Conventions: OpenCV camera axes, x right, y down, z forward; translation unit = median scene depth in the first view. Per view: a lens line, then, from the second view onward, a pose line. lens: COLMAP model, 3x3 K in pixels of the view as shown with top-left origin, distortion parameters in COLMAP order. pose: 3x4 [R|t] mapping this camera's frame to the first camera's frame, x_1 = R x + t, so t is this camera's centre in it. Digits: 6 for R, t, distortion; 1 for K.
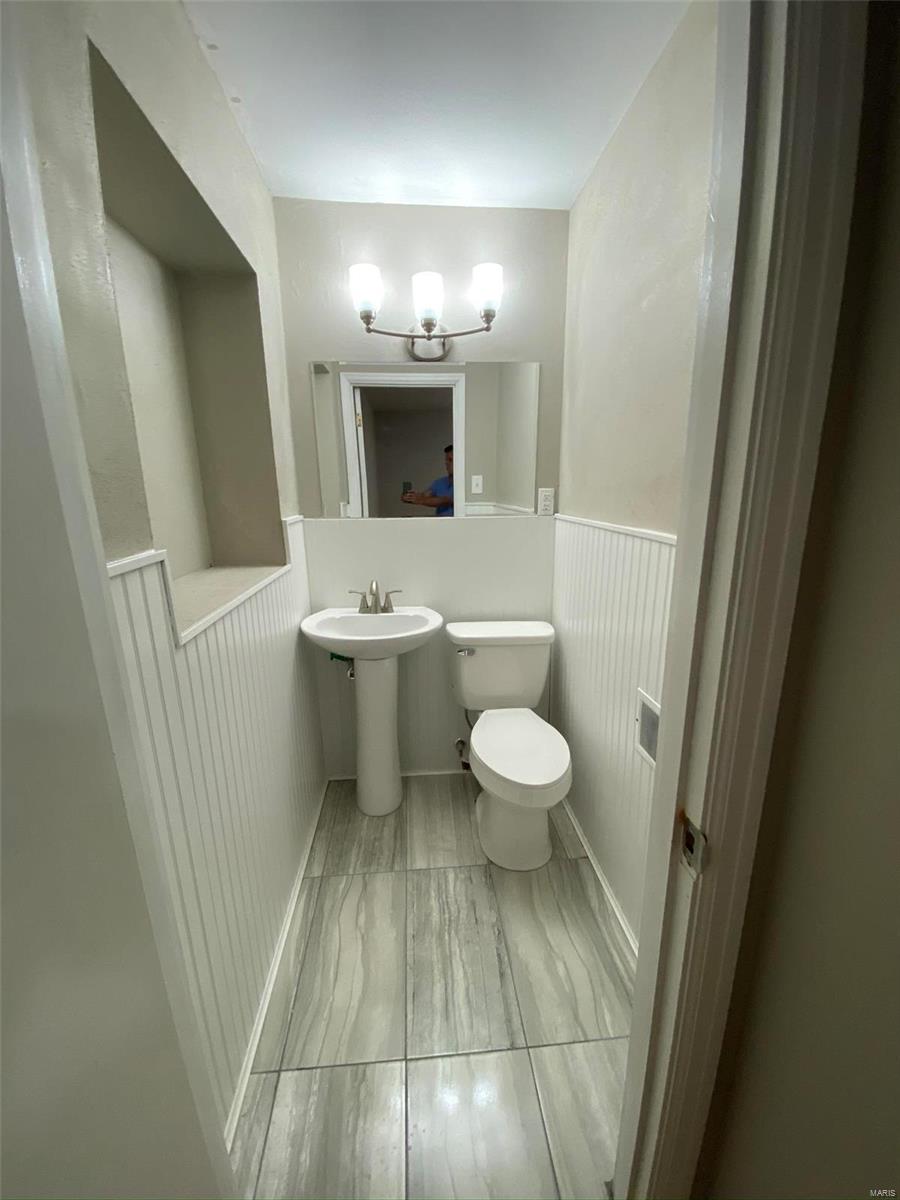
lens RADIAL K [[486.6, 0, 448.9], [0, 486.6, 601.0], [0, 0, 1]] dist [0.002079, -0.007810]
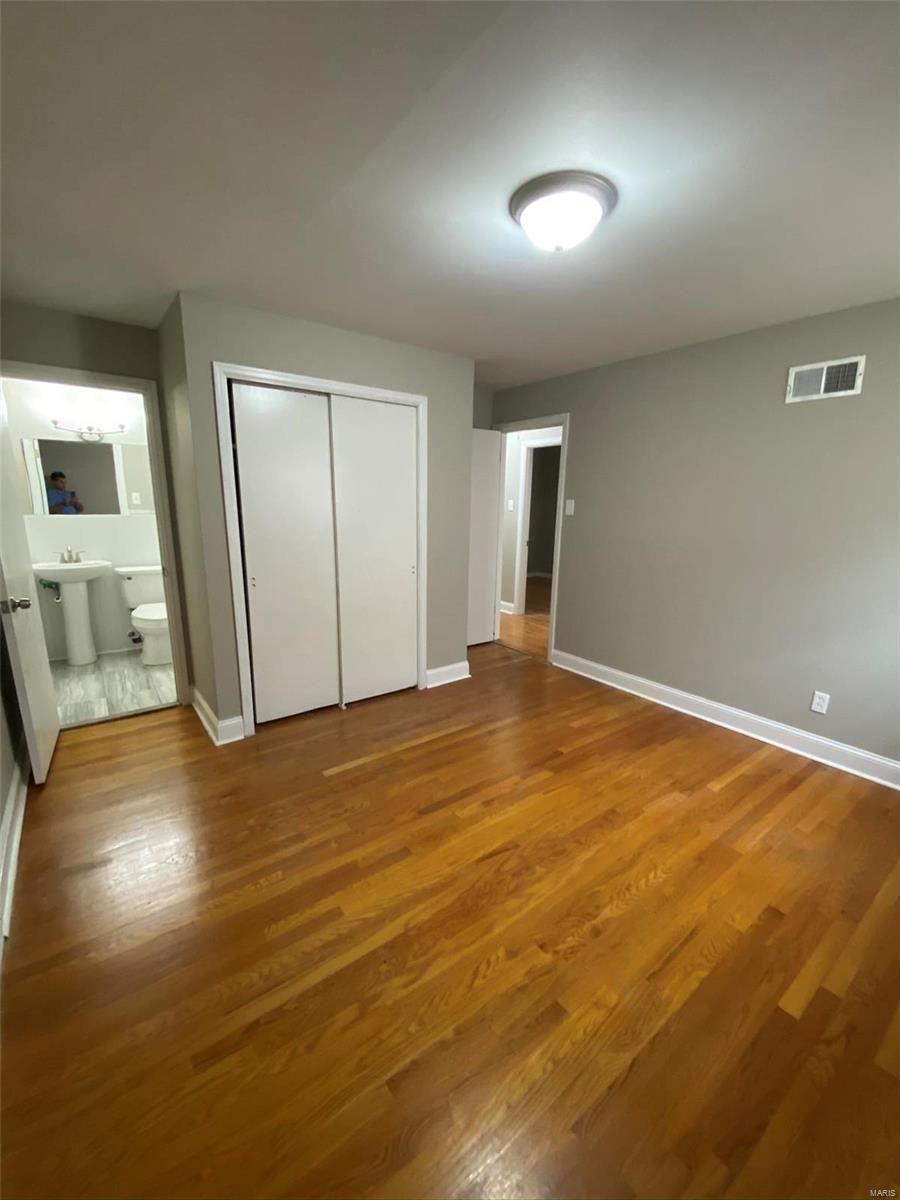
lens RADIAL K [[486.6, 0, 441.9], [0, 486.6, 607.9], [0, 0, 1]] dist [0.002079, -0.007810]
pose [[0.850124, -0.088402, 0.519109, 0.091929], [0.096821, 0.995242, 0.010925, 0.340163], [-0.517605, 0.040973, 0.854638, -1.493182]]
